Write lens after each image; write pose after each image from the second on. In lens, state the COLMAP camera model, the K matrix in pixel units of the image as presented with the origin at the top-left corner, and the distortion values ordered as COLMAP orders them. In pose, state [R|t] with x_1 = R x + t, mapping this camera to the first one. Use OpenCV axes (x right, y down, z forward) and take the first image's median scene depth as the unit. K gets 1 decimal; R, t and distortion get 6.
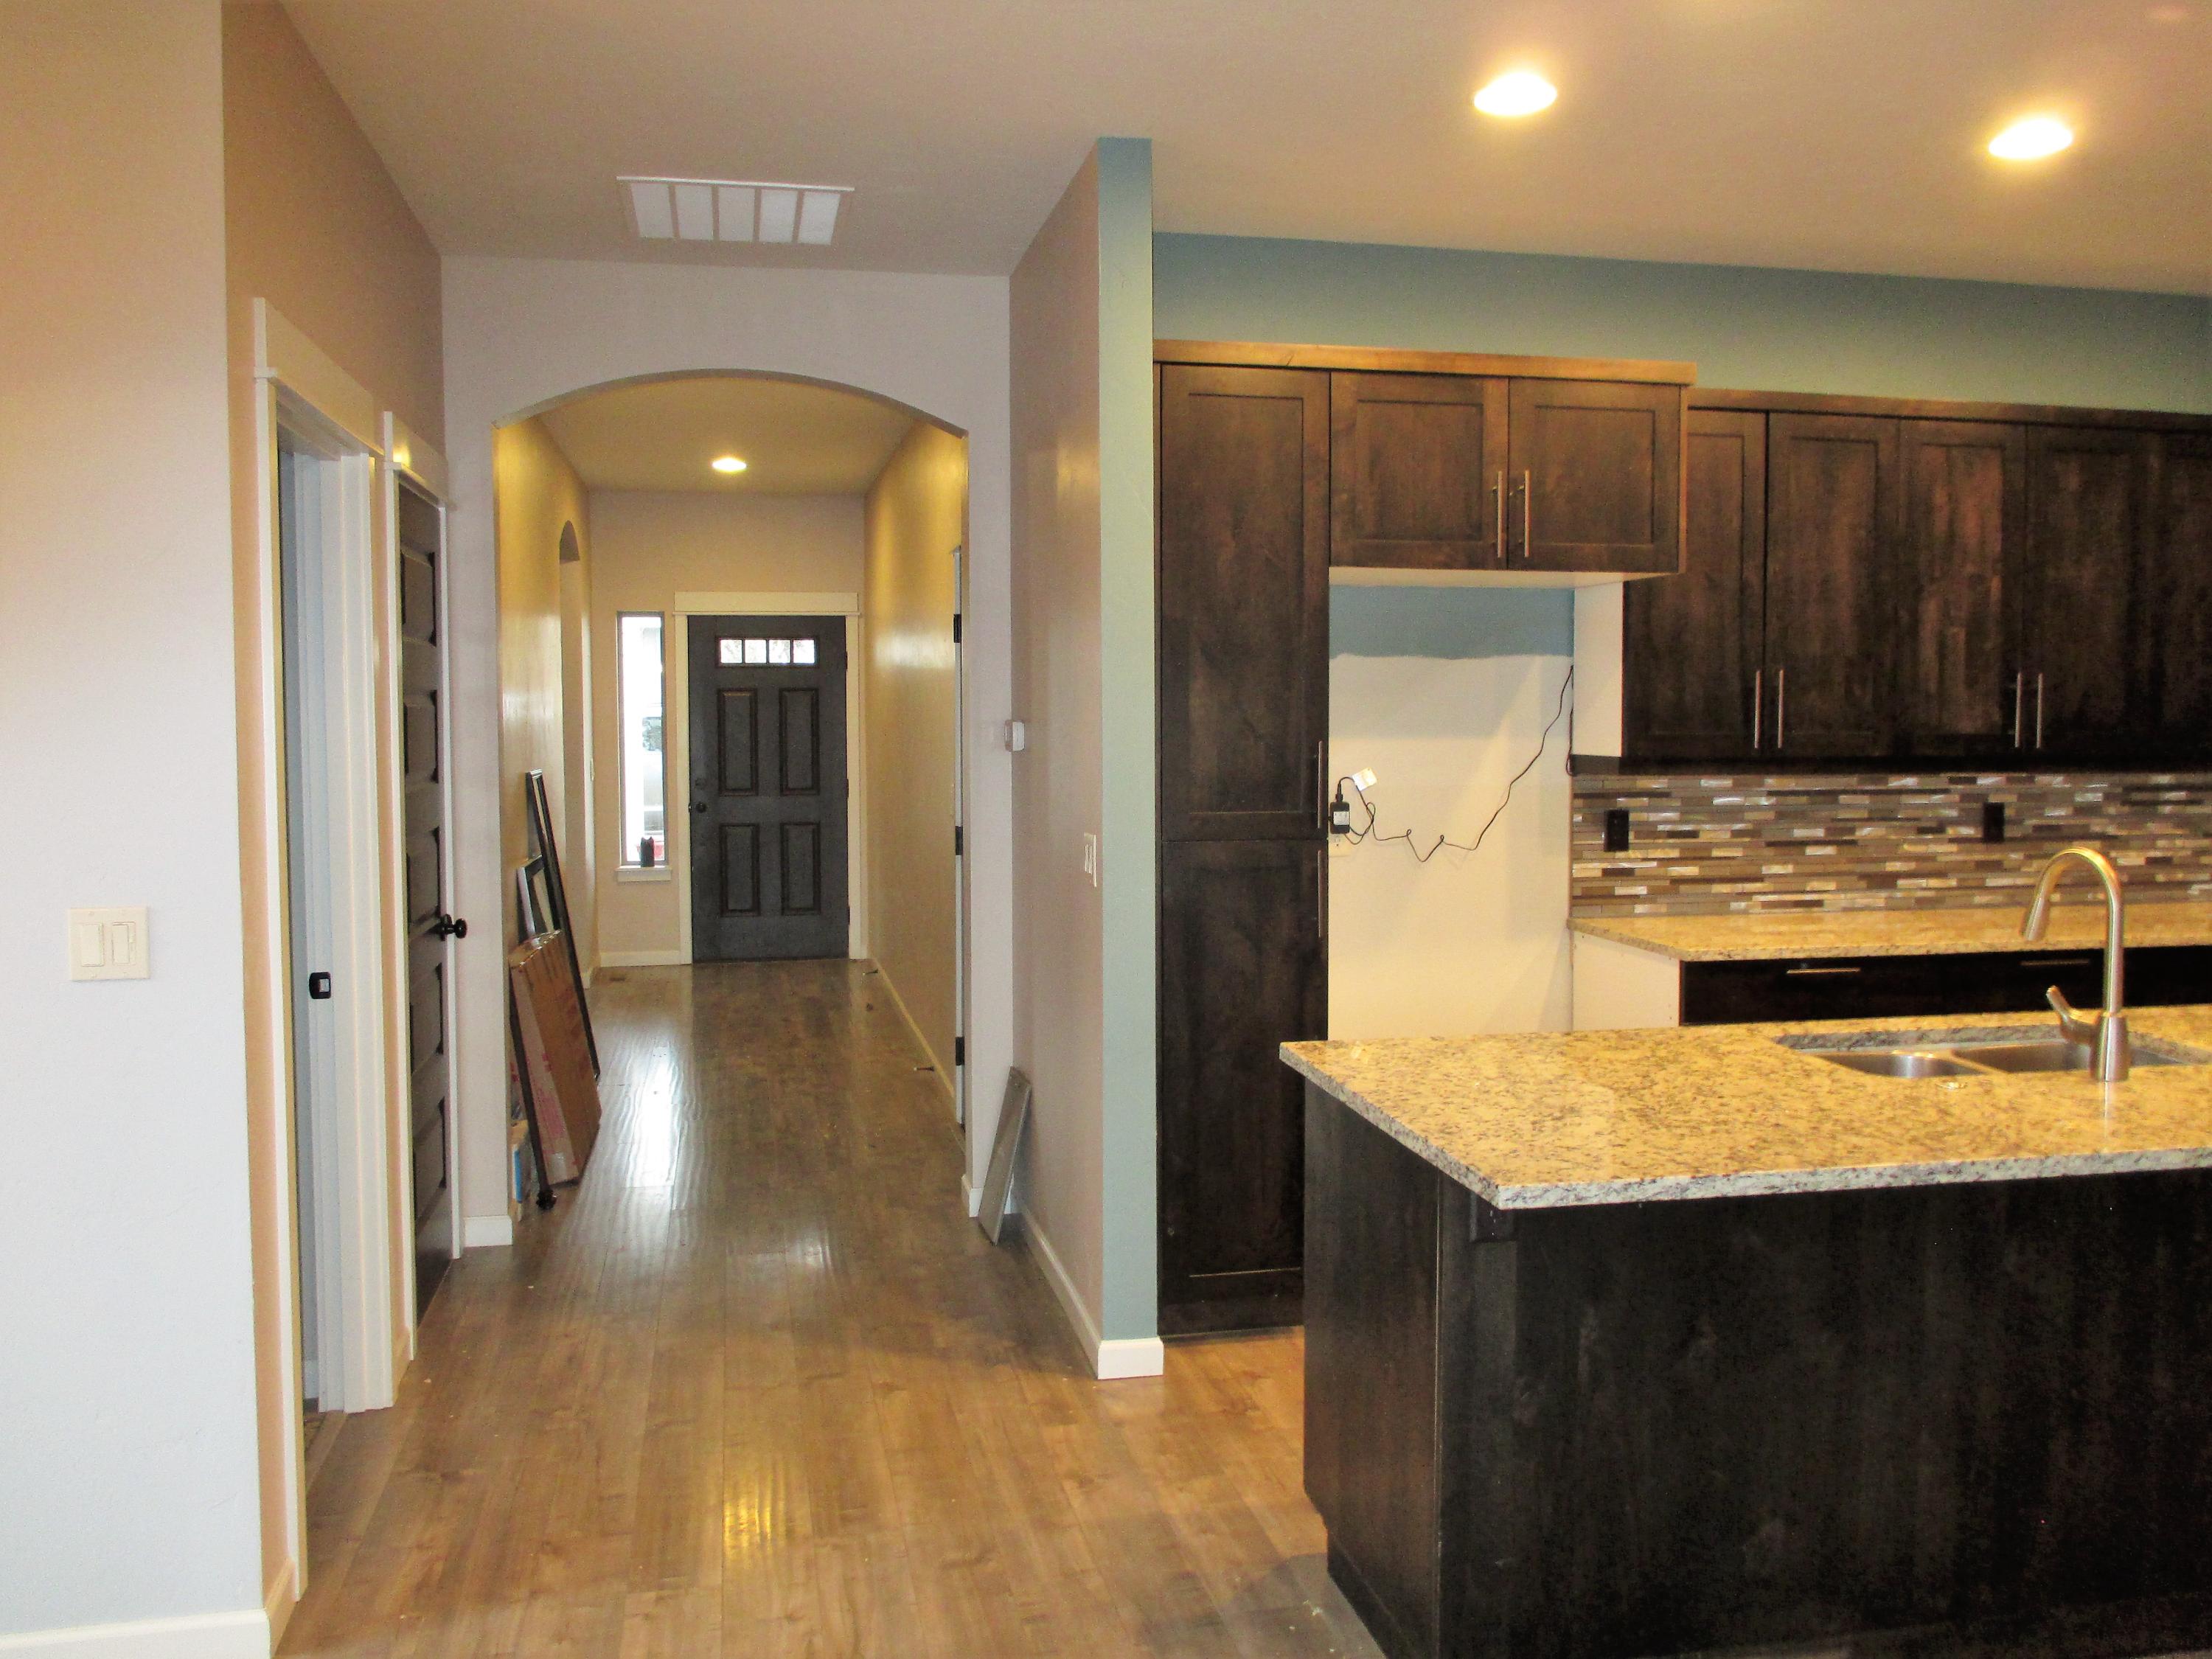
lens RADIAL K [[1862.3, 0, 1113.7], [0, 1862.3, 779.2], [0, 0, 1]] dist [-0.009631, 0.000121]
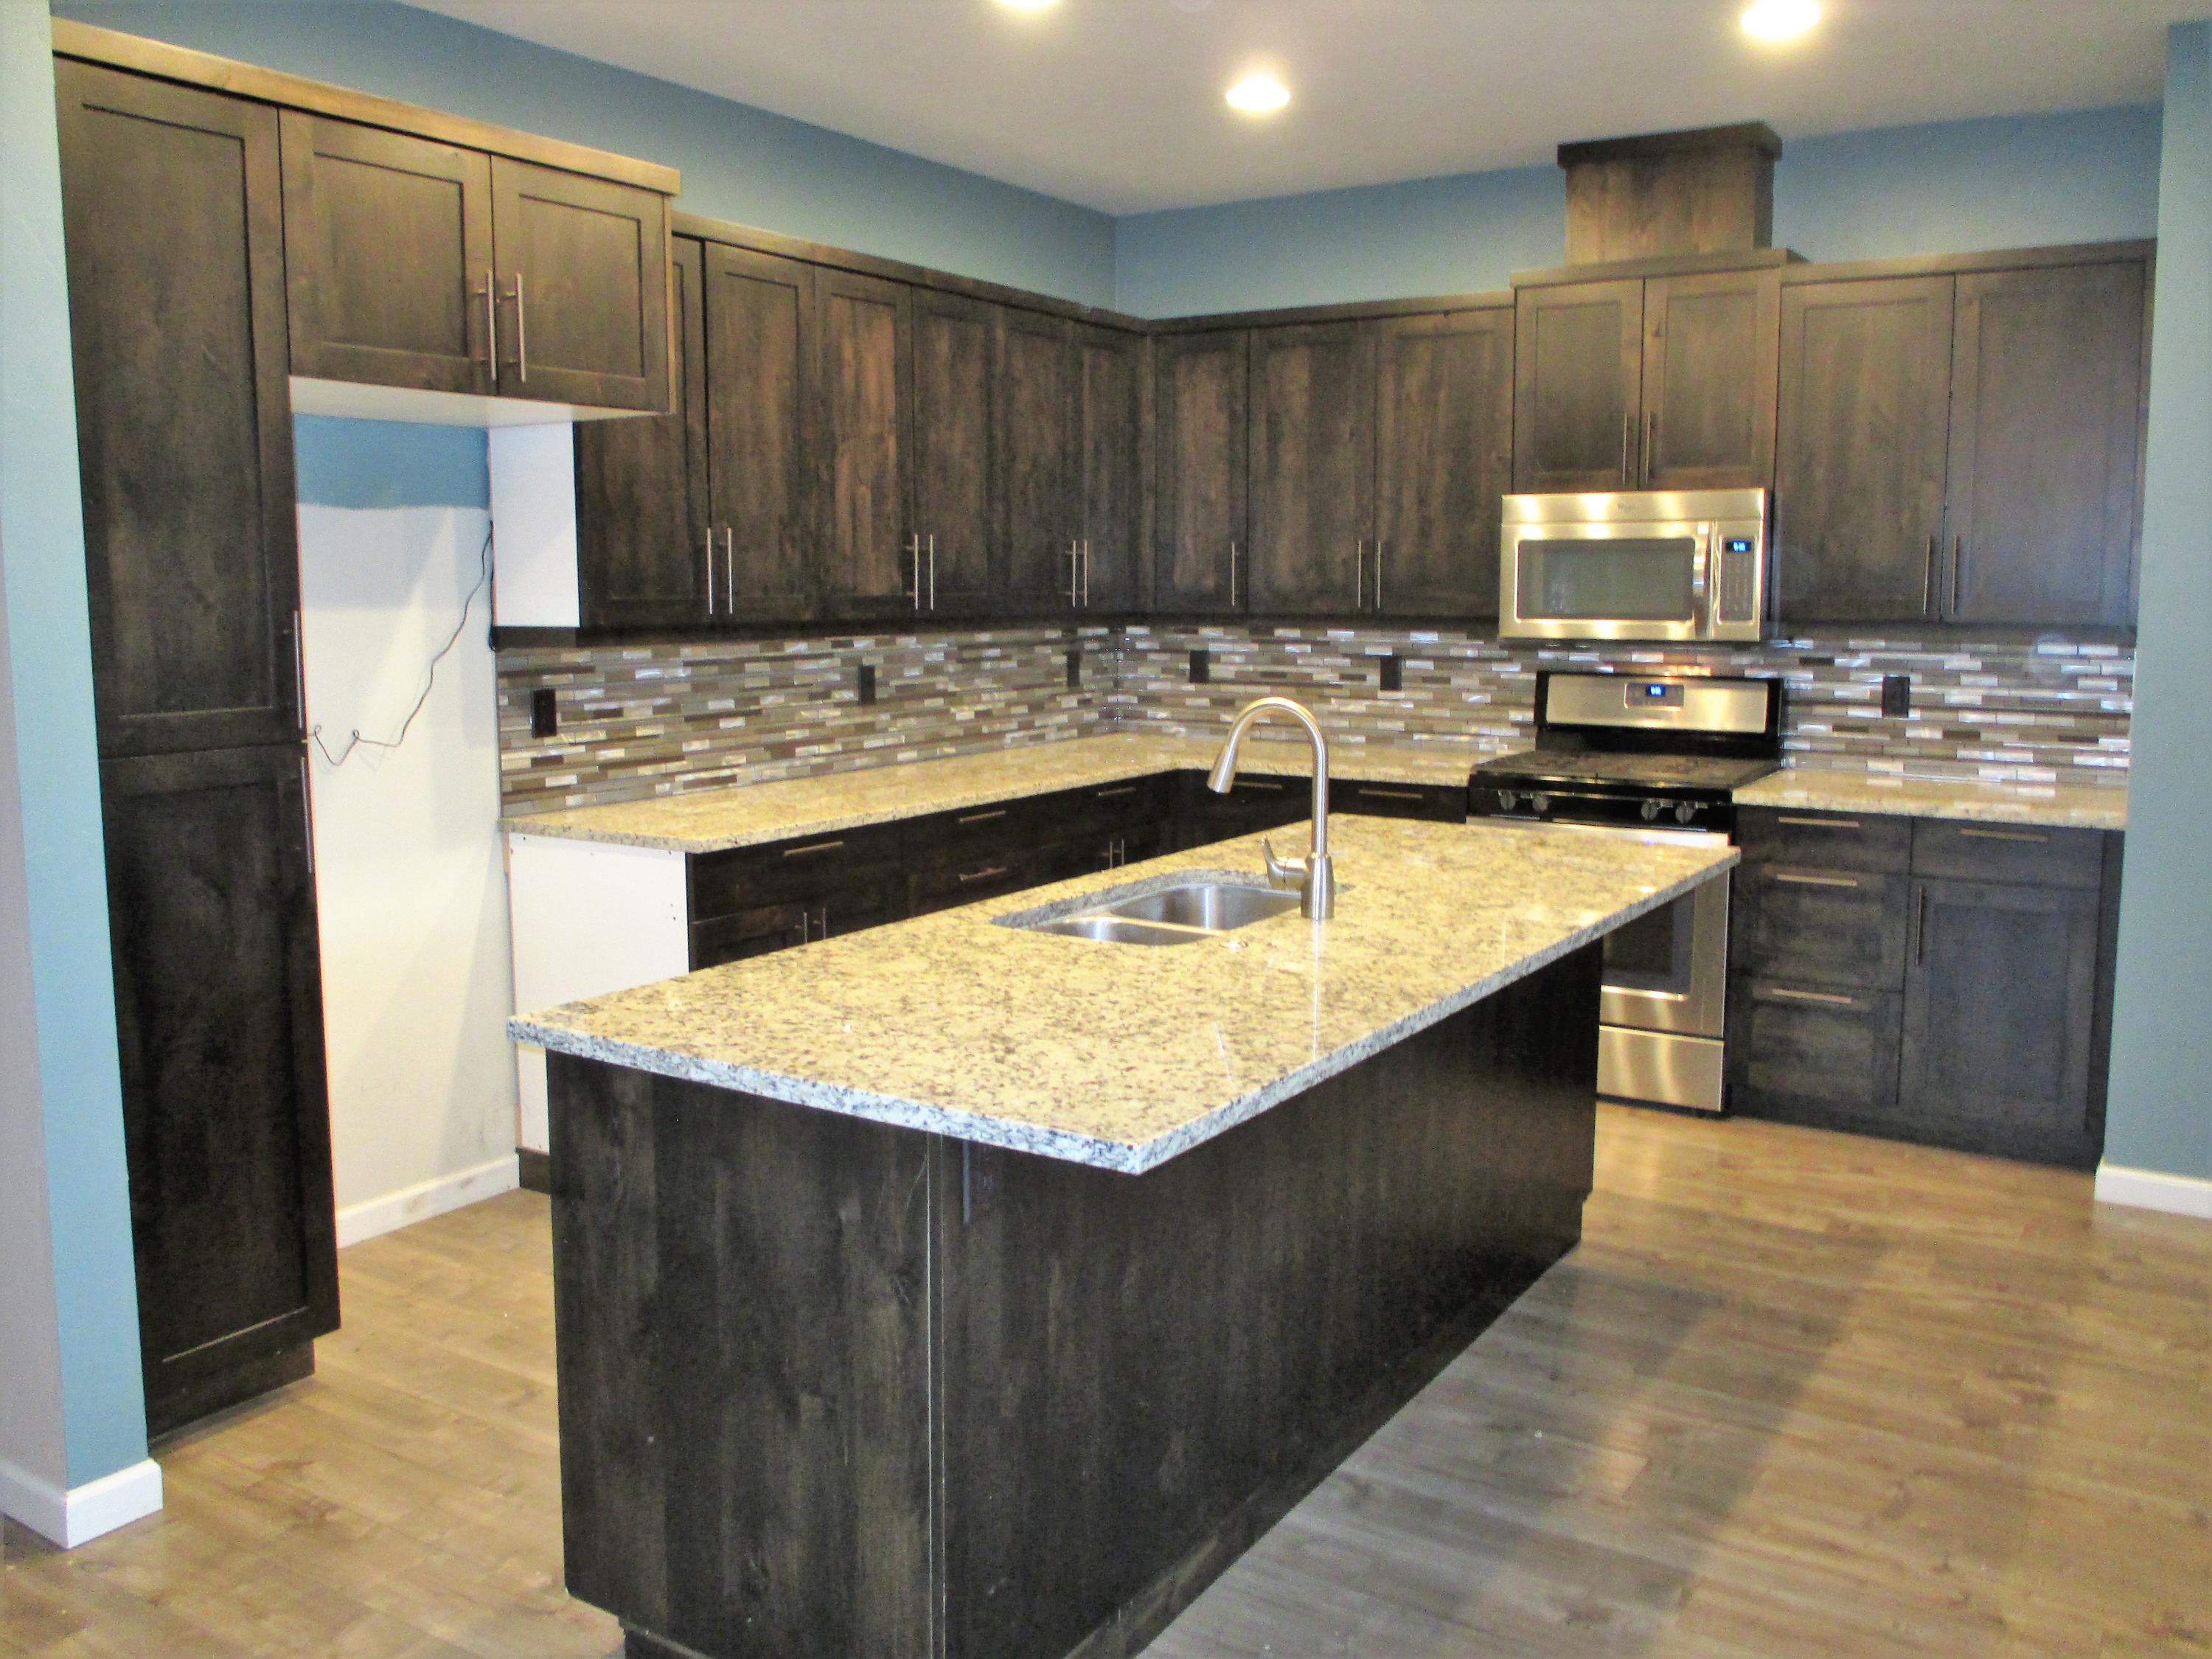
lens RADIAL K [[1862.3, 0, 1113.7], [0, 1862.3, 779.2], [0, 0, 1]] dist [-0.009631, 0.000121]
pose [[0.704023, -0.080557, 0.705593, -0.157368], [0.034879, 0.996269, 0.078942, -0.000905], [-0.709320, -0.030967, 0.704206, 0.200991]]
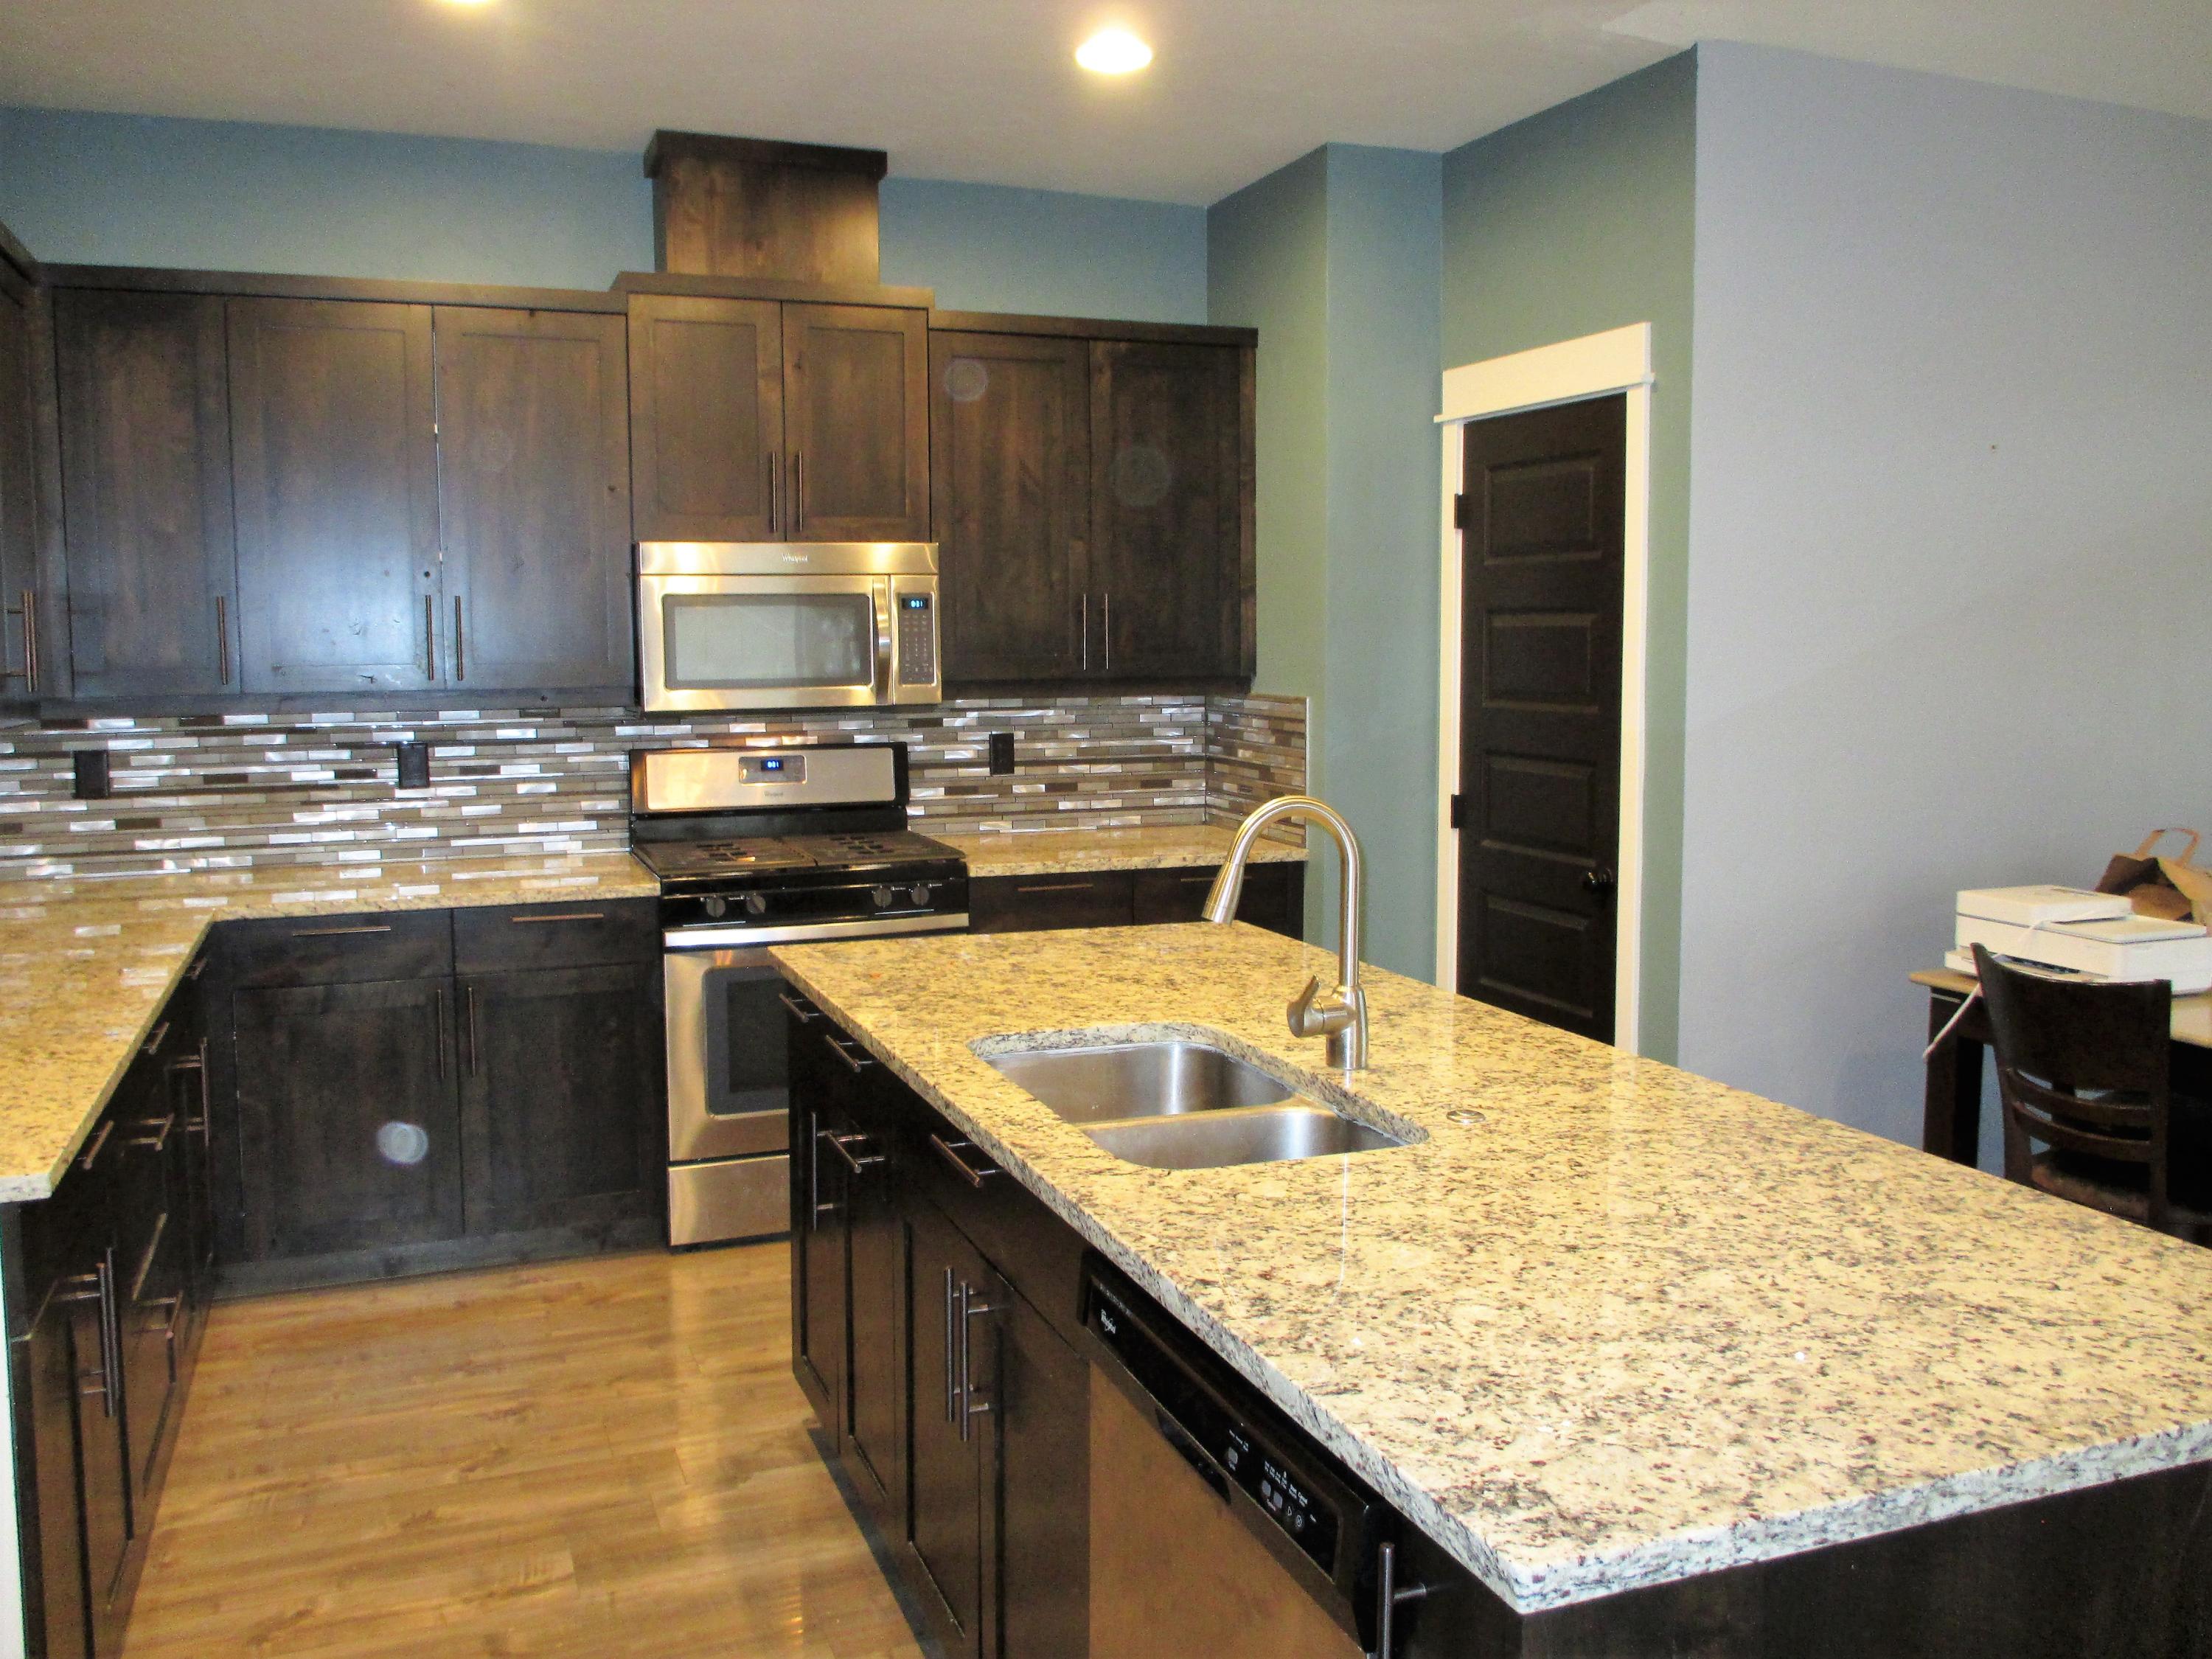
lens RADIAL K [[1862.3, 0, 1113.7], [0, 1862.3, 779.2], [0, 0, 1]] dist [-0.009631, 0.000121]
pose [[-0.149983, -0.082585, 0.985233, -0.145964], [0.053478, 0.994369, 0.091492, -0.026920], [-0.987241, 0.066410, -0.144722, 0.703917]]
